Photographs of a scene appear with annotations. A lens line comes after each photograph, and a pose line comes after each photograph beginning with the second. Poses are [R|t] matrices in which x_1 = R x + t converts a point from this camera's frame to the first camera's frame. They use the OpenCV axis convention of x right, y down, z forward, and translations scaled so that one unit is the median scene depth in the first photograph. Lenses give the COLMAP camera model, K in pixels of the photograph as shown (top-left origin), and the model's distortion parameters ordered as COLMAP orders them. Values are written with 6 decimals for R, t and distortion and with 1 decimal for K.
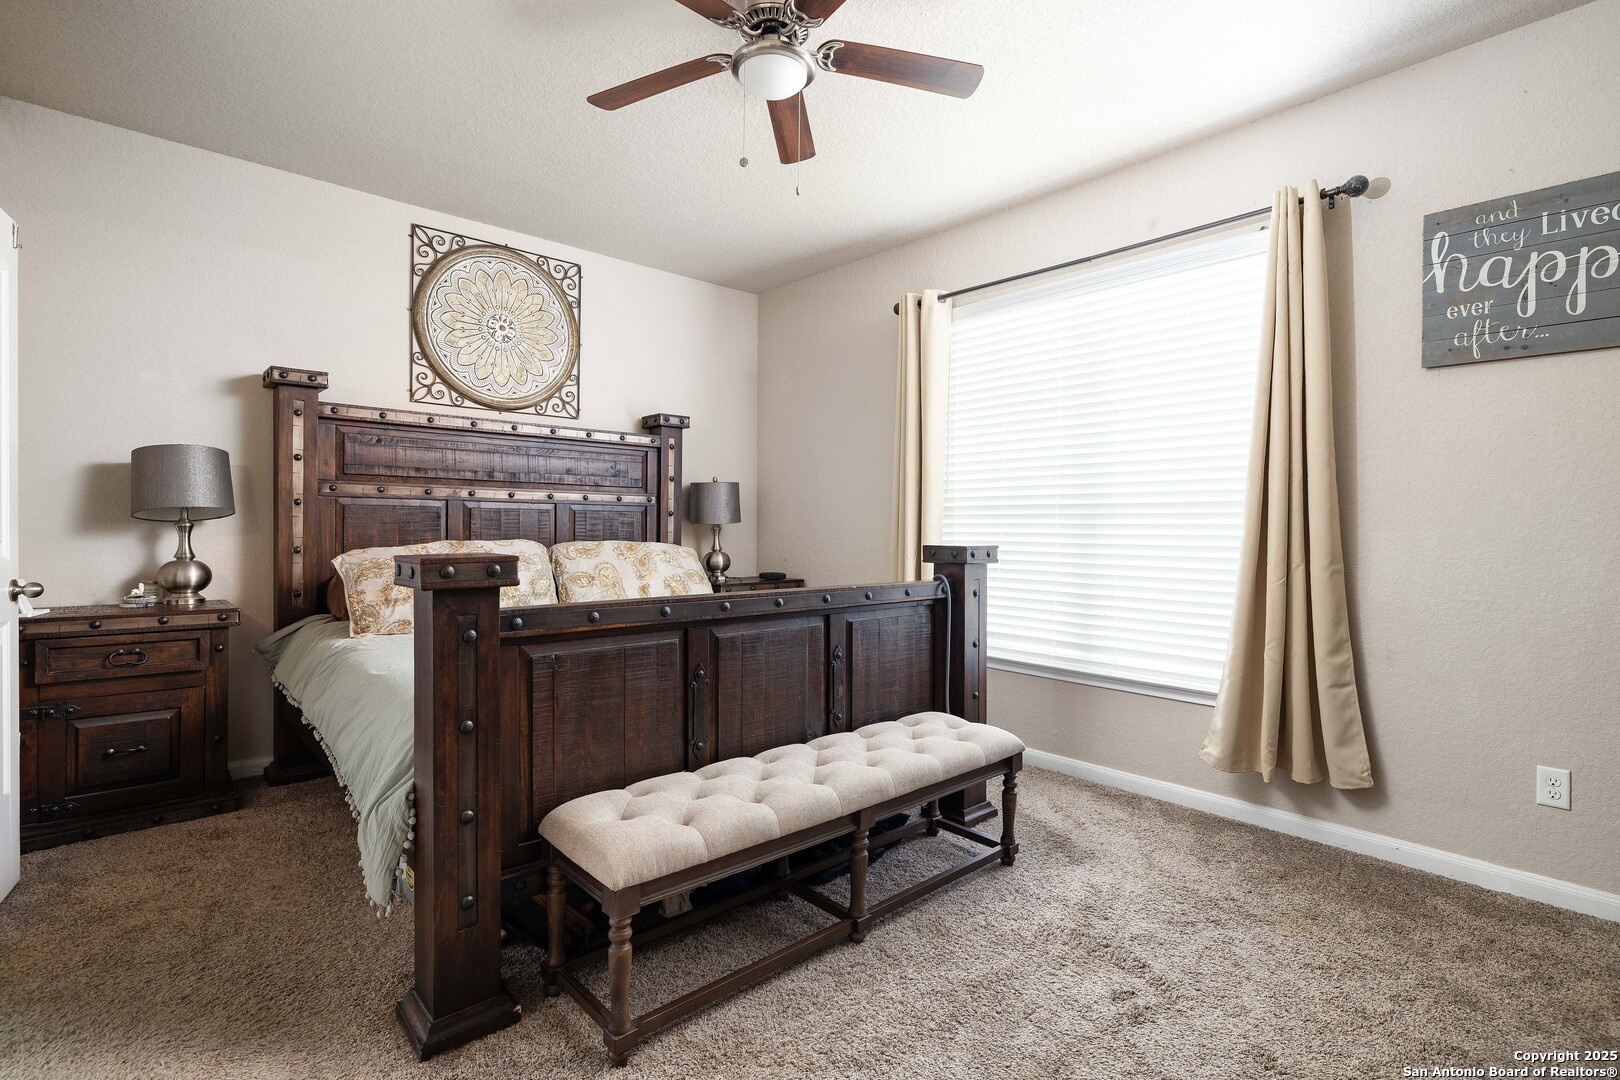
lens RADIAL K [[764.0, 0, 810.6], [0, 764.0, 541.6], [0, 0, 1]] dist [0.000718, 0.000003]
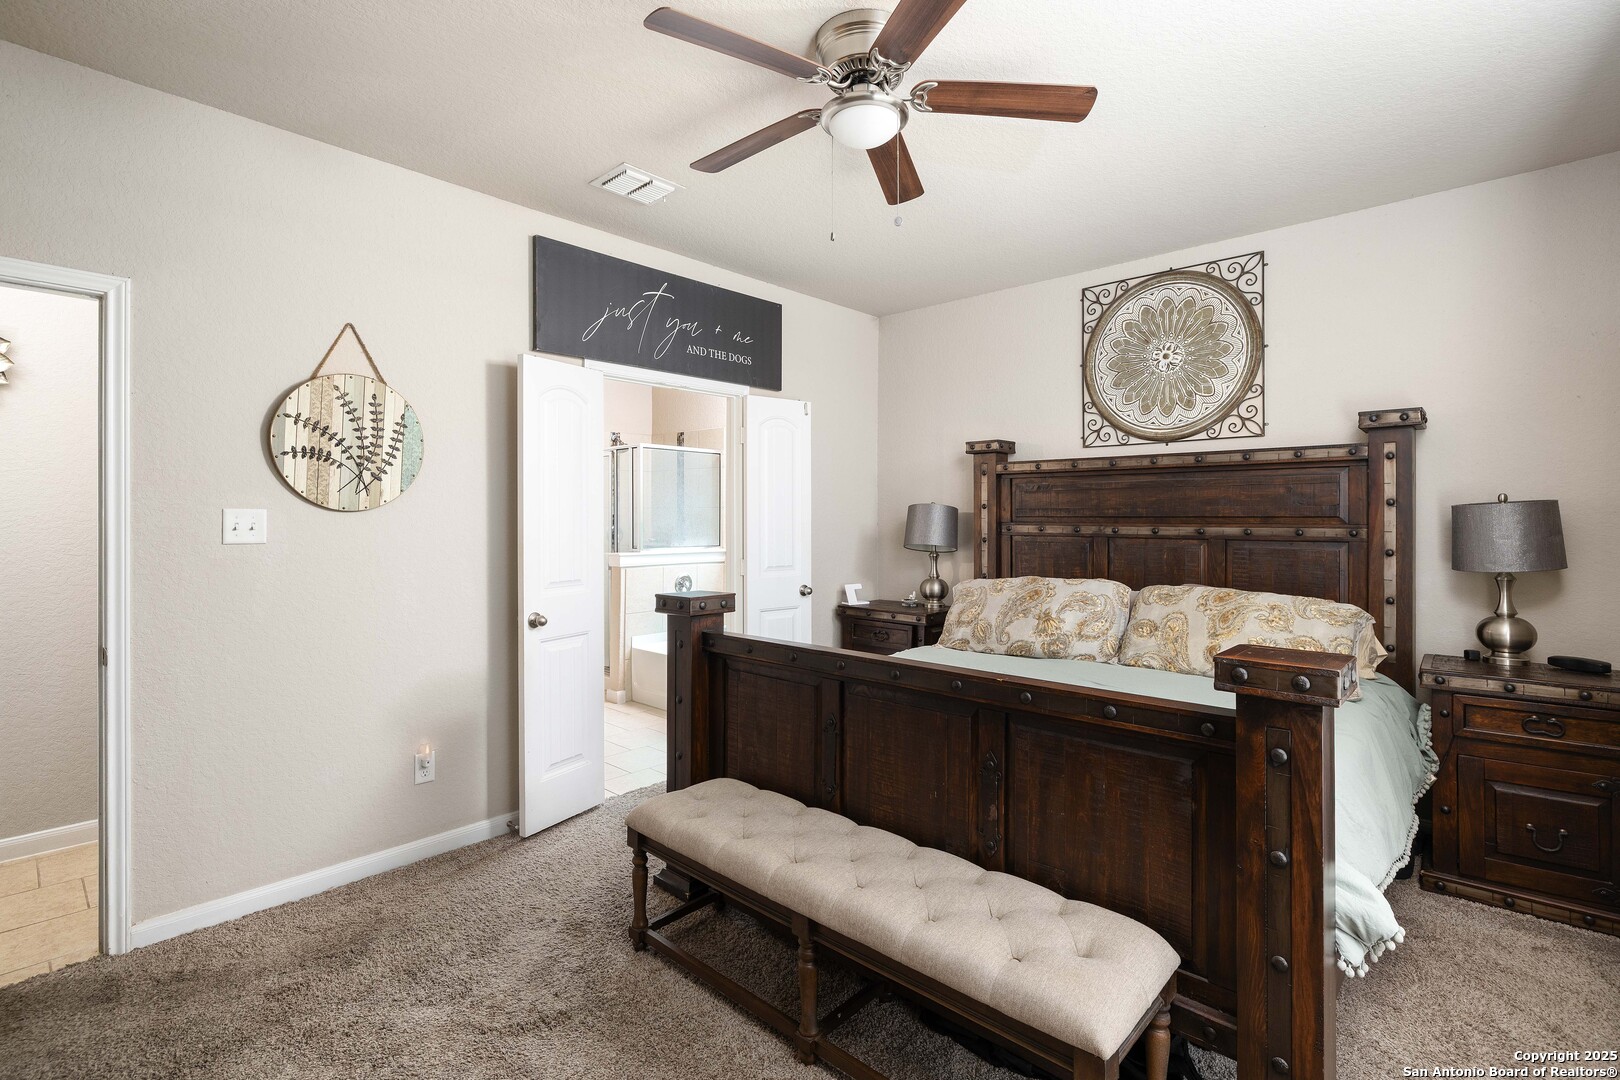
lens RADIAL K [[764.0, 0, 808.2], [0, 764.0, 523.6], [0, 0, 1]] dist [0.000718, 0.000003]
pose [[0.090691, -0.005095, -0.995866, 0.527422], [-0.023104, 0.999707, -0.007218, -0.053871], [0.995611, 0.023663, 0.090546, 0.486064]]
